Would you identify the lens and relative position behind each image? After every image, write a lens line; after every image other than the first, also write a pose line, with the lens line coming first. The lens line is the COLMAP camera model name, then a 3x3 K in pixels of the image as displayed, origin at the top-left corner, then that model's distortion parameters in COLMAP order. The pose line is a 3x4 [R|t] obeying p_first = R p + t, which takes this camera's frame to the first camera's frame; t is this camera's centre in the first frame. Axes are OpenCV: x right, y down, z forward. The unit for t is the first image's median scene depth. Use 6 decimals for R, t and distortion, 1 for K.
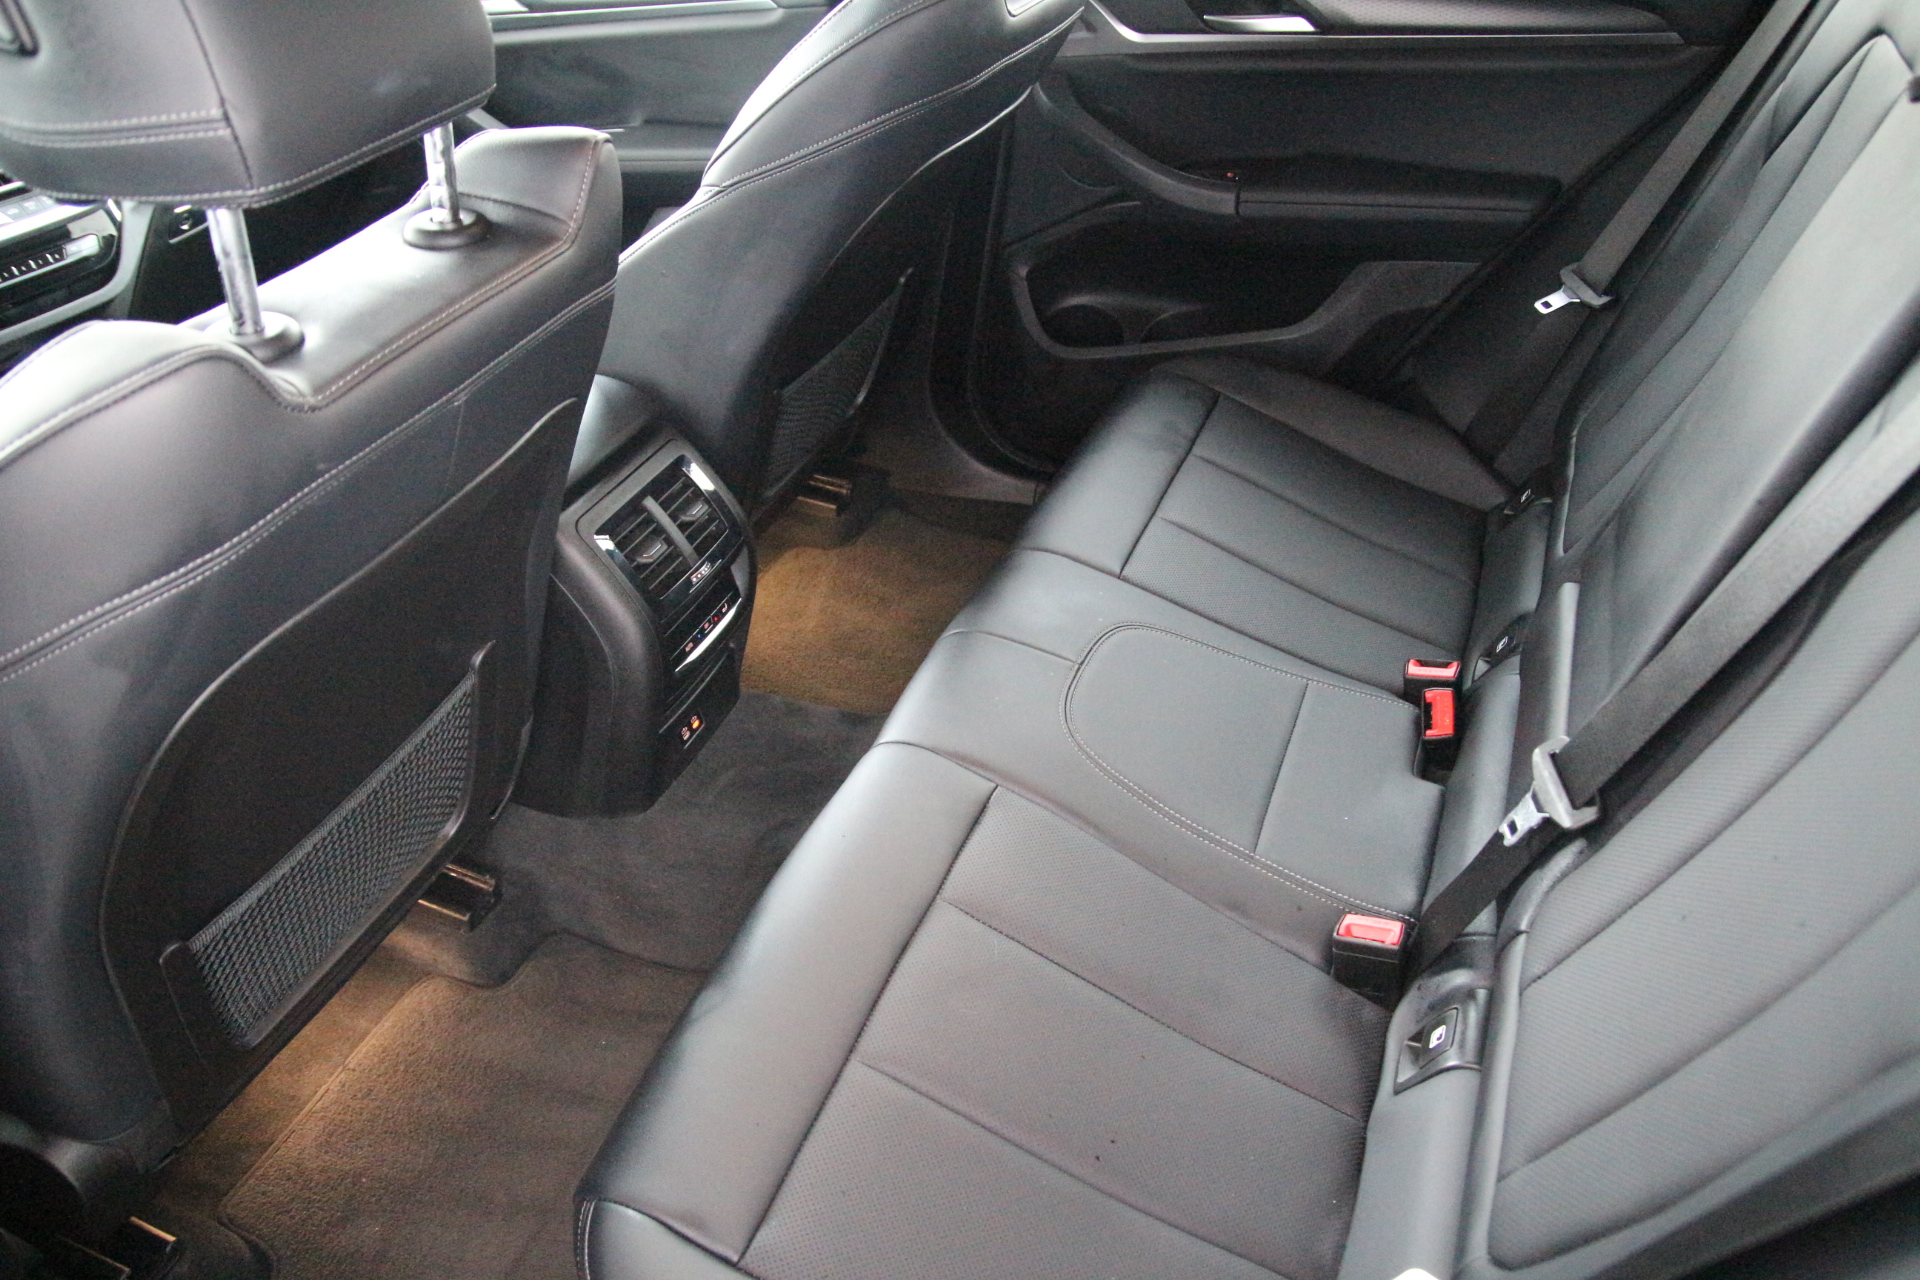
lens RADIAL K [[1466.7, 0, 960.0], [0, 1466.7, 640.0], [0, 0, 1]] dist [-0.130217, 0.002191]
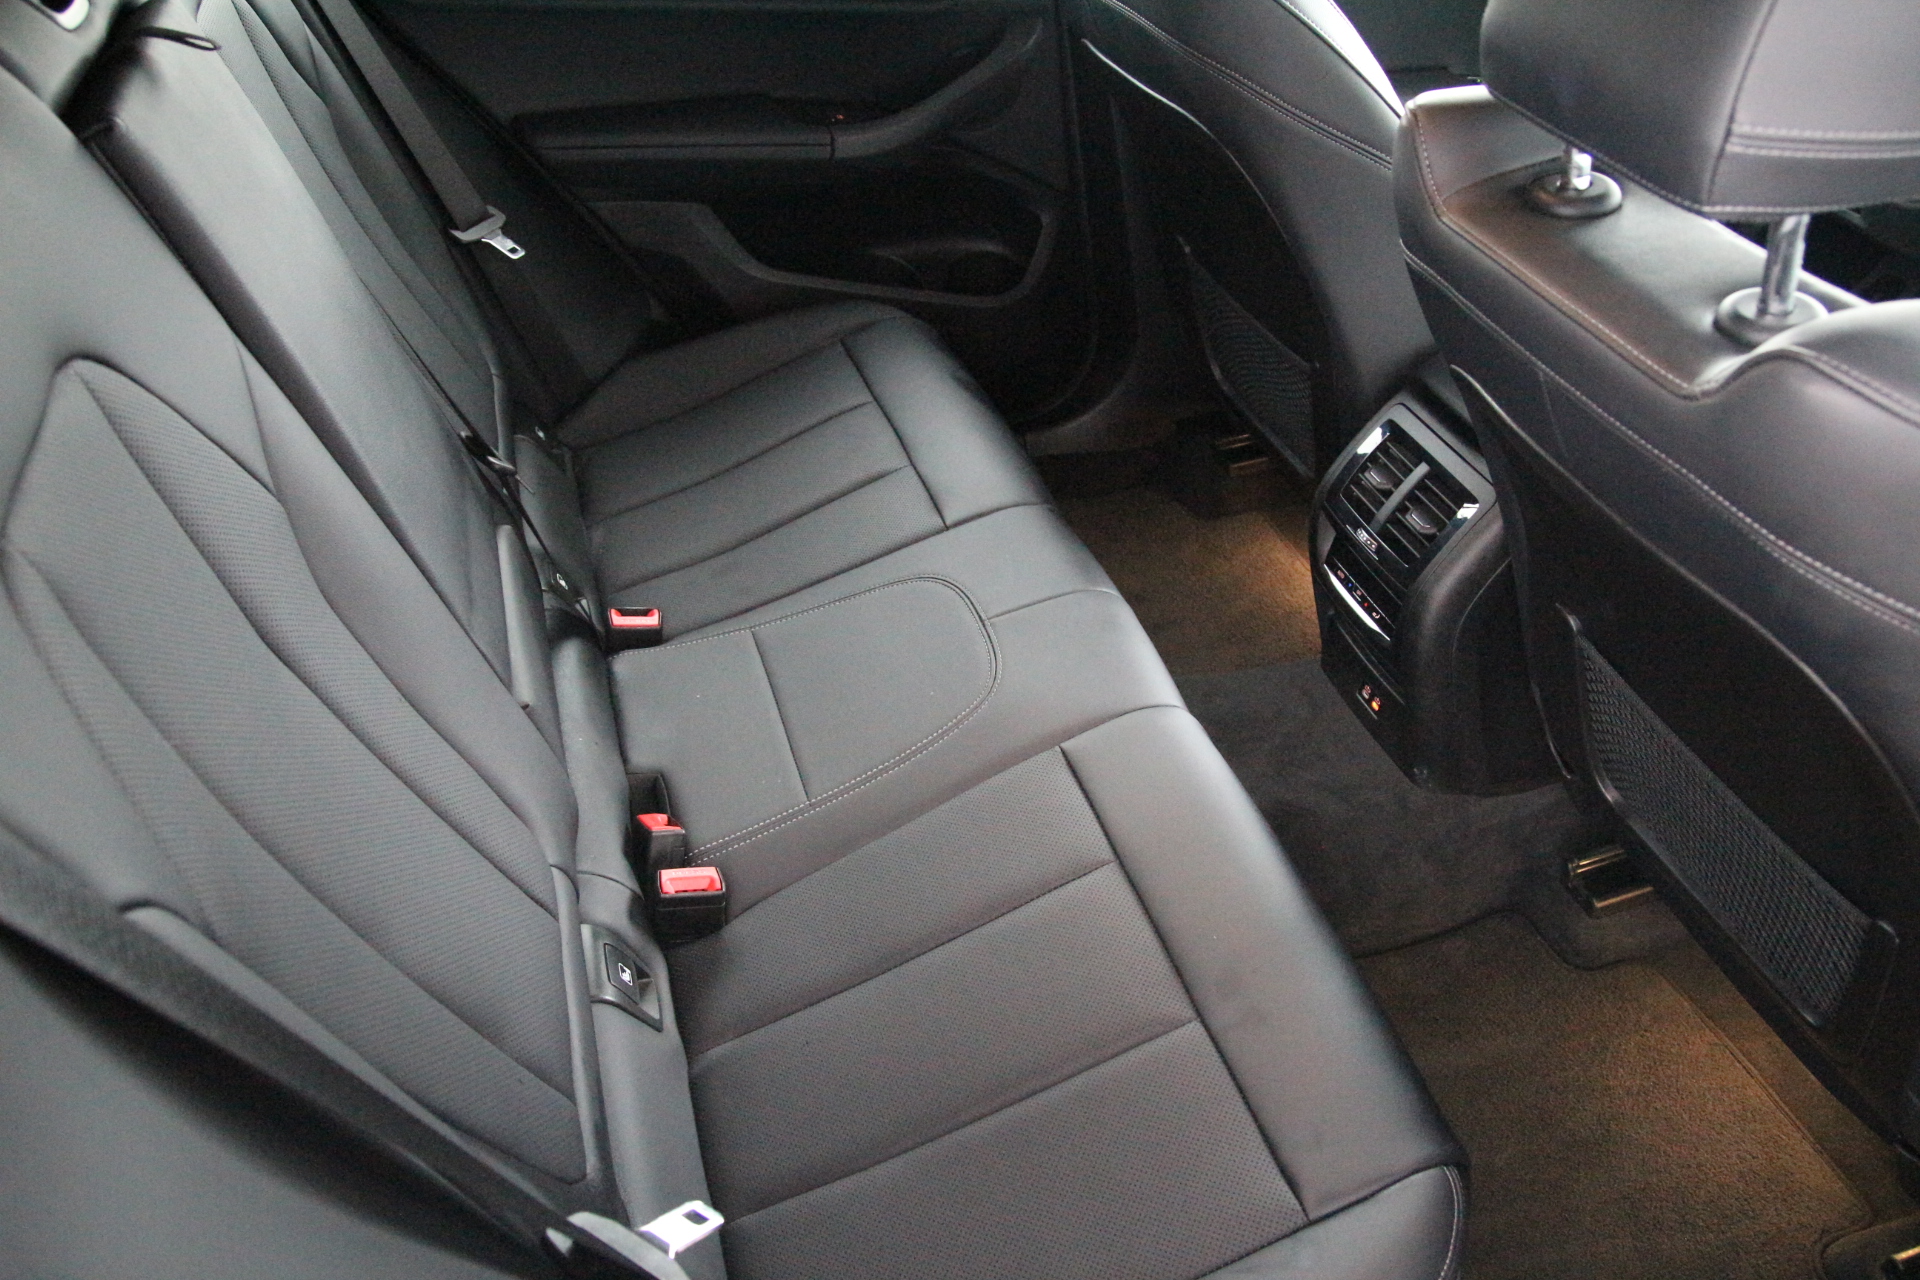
lens RADIAL K [[1466.7, 0, 960.0], [0, 1466.7, 640.0], [0, 0, 1]] dist [-0.130217, 0.002191]
pose [[-0.772818, 0.415946, -0.479314, 0.535378], [-0.364006, 0.328156, 0.871673, -0.782578], [0.519858, 0.848117, -0.102198, 1.026526]]
